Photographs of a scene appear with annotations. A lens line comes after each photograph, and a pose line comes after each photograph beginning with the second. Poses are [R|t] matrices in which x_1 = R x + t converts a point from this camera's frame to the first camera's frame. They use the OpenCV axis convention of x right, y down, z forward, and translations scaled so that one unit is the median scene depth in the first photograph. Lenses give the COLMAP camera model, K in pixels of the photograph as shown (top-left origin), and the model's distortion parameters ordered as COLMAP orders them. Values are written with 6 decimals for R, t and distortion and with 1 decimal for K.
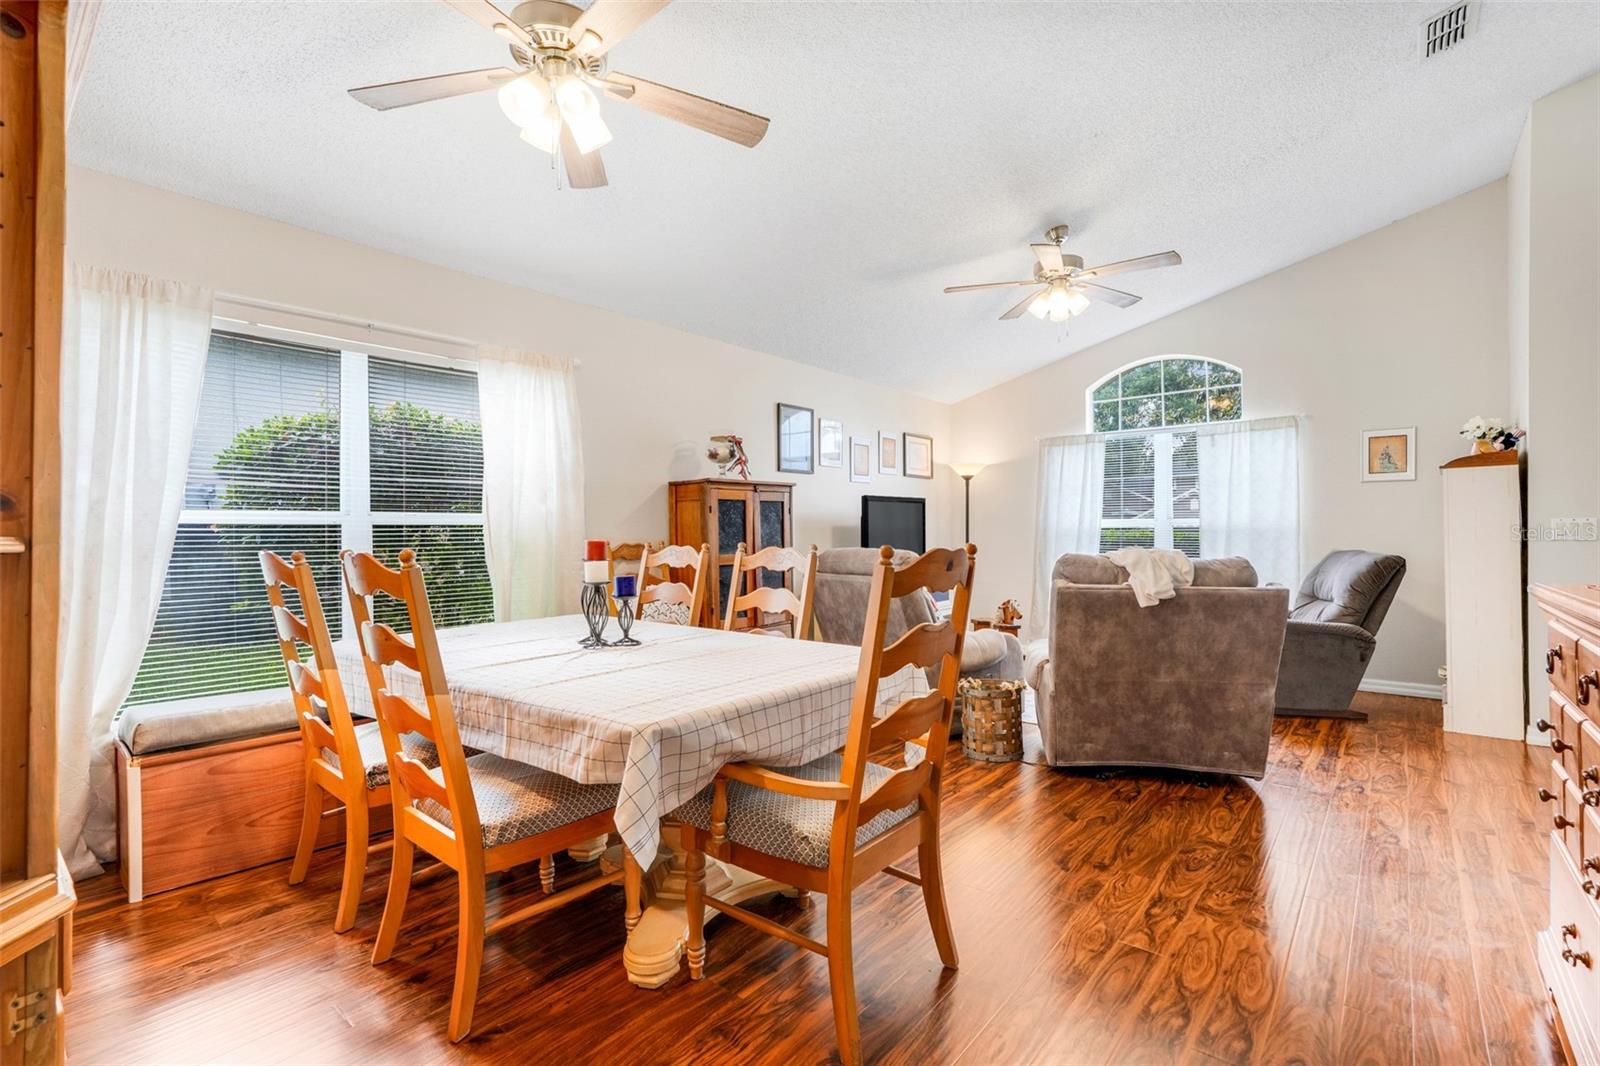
lens RADIAL K [[711.4, 0, 800.0], [0, 711.4, 533.0], [0, 0, 1]] dist [-0.021657, 0.010883]
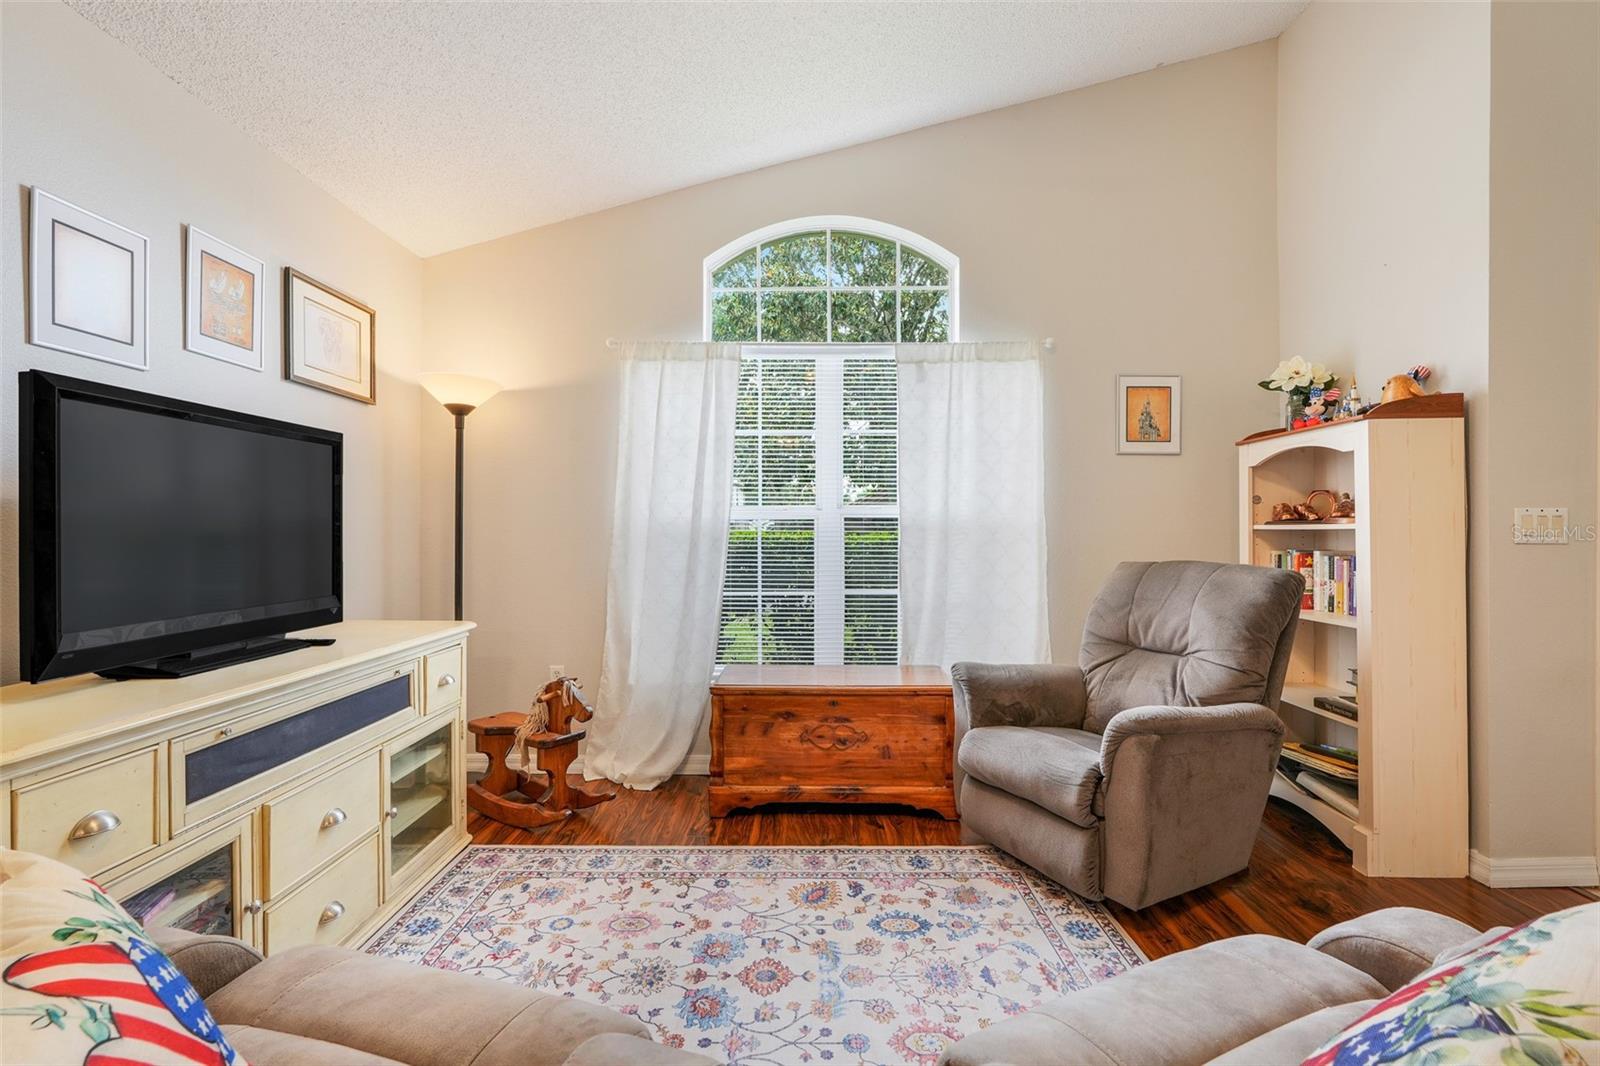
lens RADIAL K [[711.4, 0, 800.0], [0, 711.4, 533.0], [0, 0, 1]] dist [-0.021657, 0.010883]
pose [[0.772031, 0.005065, 0.635564, 0.155875], [-0.004176, 0.999987, -0.002896, 0.003892], [-0.635571, -0.000418, 0.772042, 0.688640]]
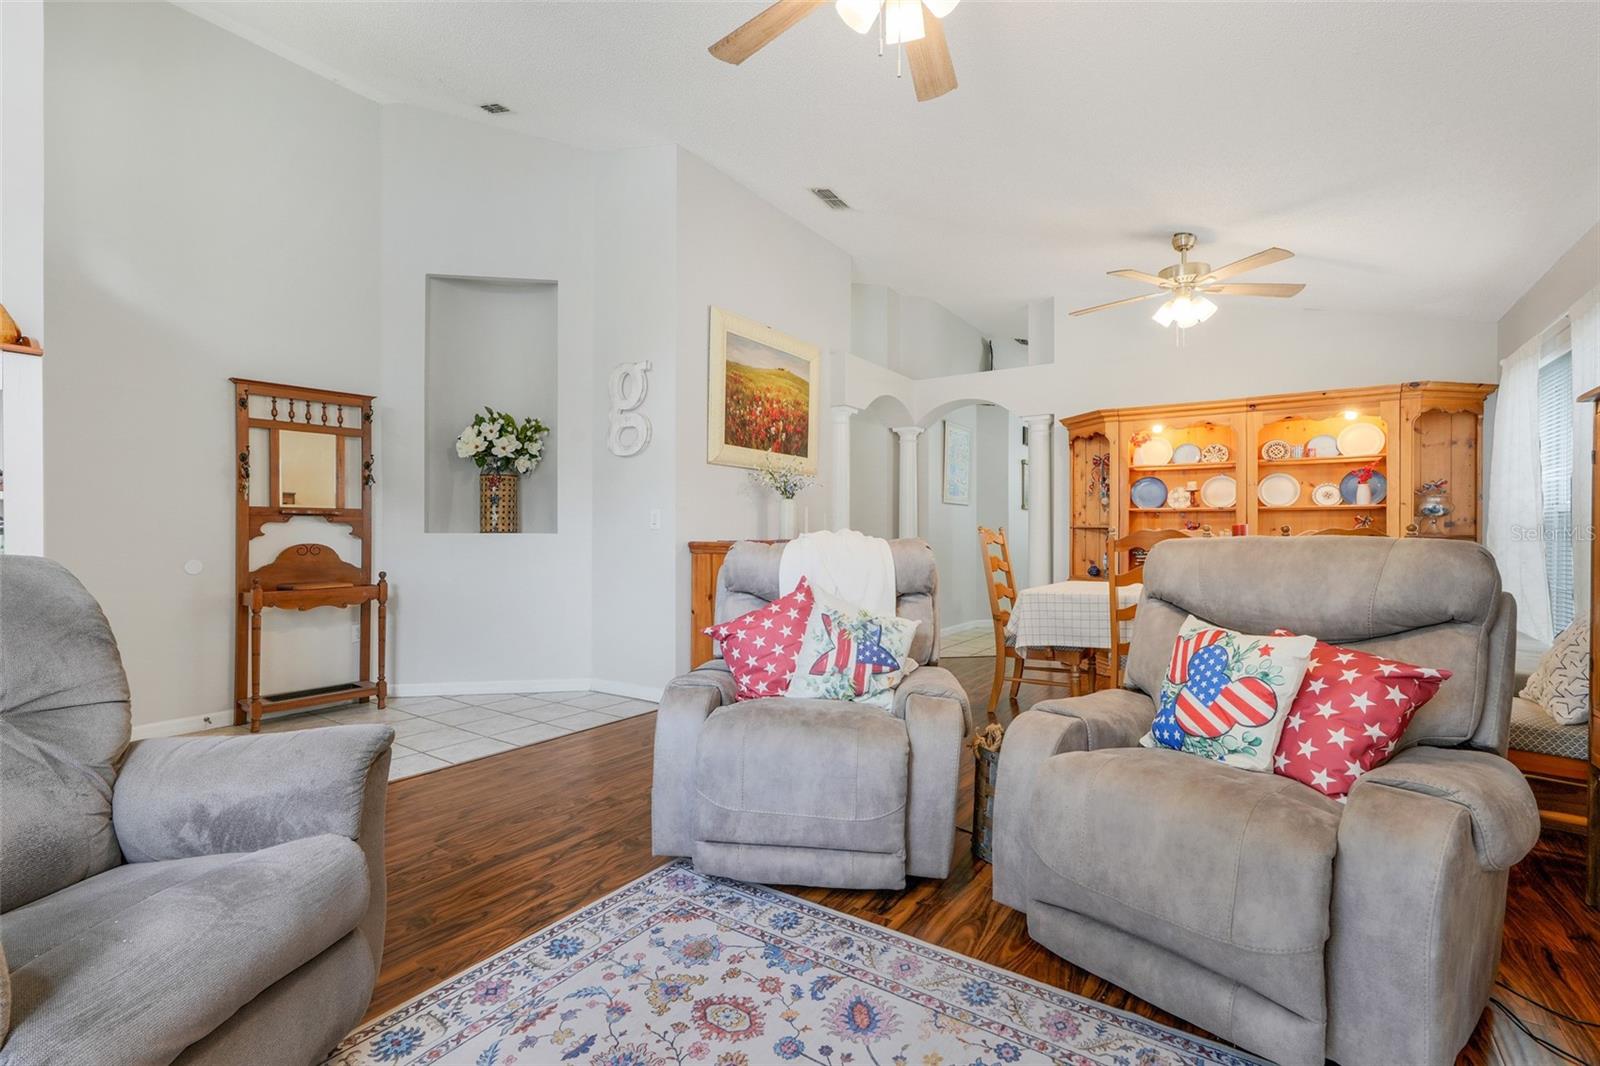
lens RADIAL K [[711.4, 0, 800.0], [0, 711.4, 533.0], [0, 0, 1]] dist [-0.021657, 0.010883]
pose [[-0.995409, 0.002098, -0.095693, 0.390062], [0.002207, 0.999997, -0.001026, 0.015979], [0.095690, -0.001233, -0.995410, 1.188140]]
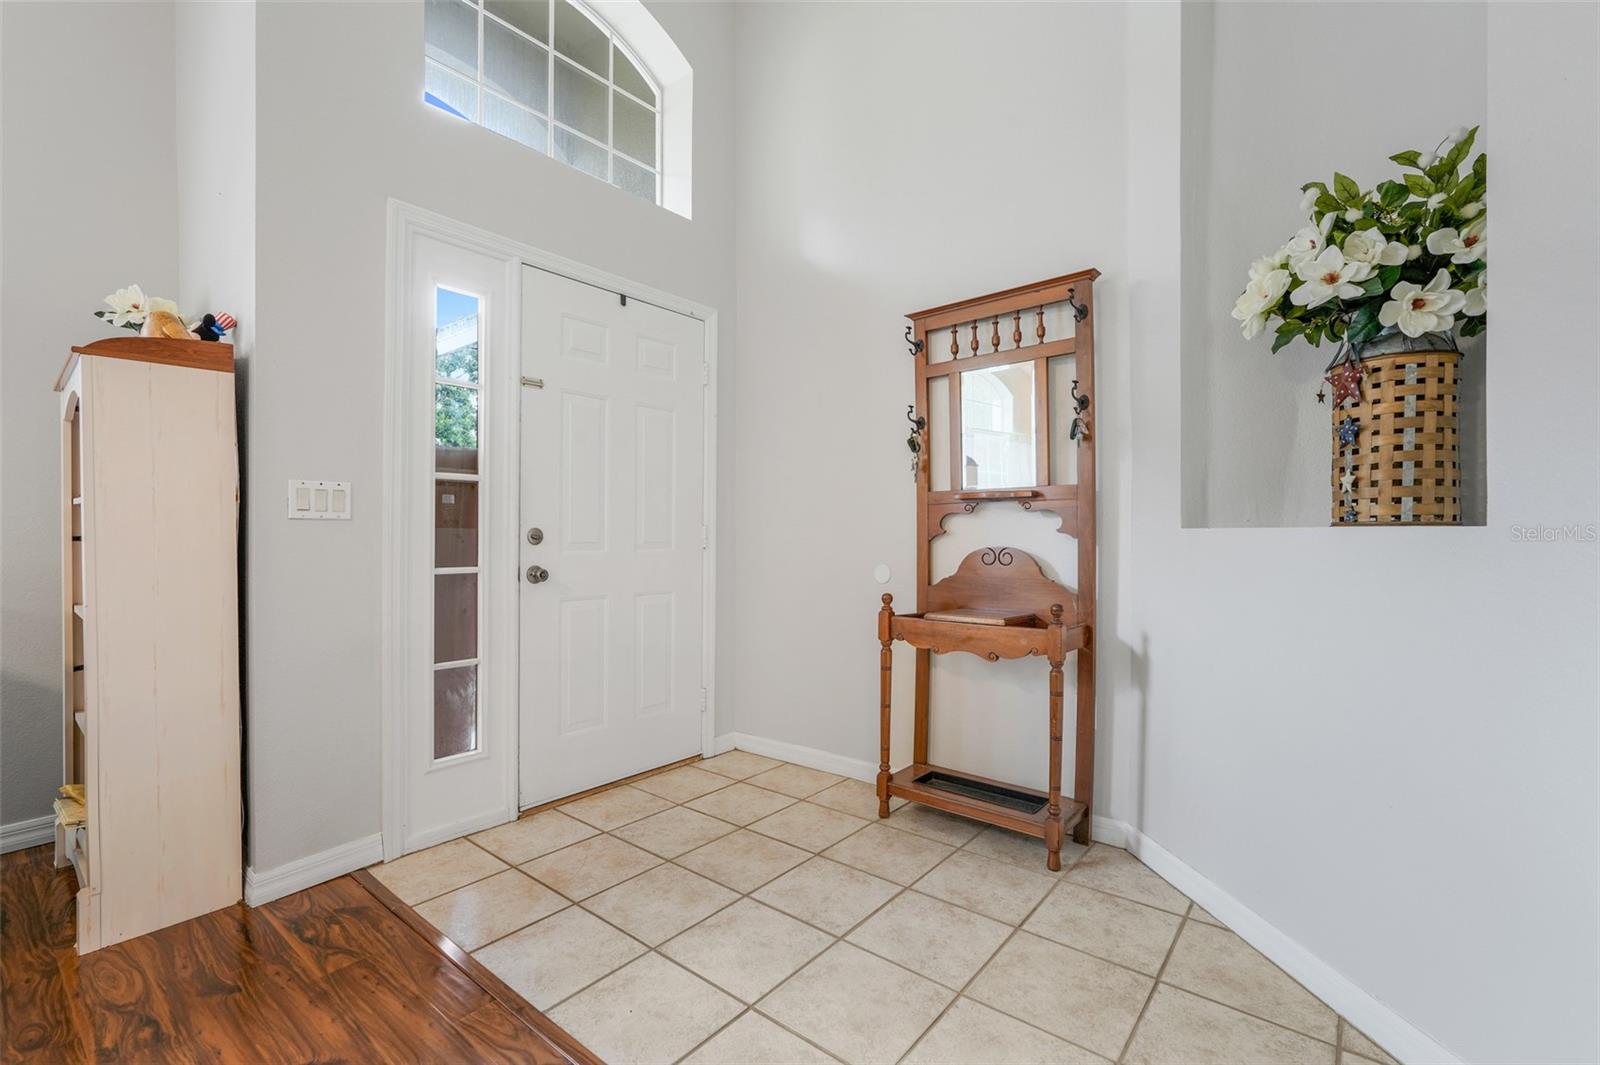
lens RADIAL K [[703.9, 0, 800.0], [0, 703.9, 532.5], [0, 0, 1]] dist [0.000783, 0.000193]
pose [[-0.026822, 0.004510, 0.999630, 0.377396], [0.002883, 0.999986, -0.004434, 0.018055], [-0.999636, 0.002763, -0.026835, 0.458587]]
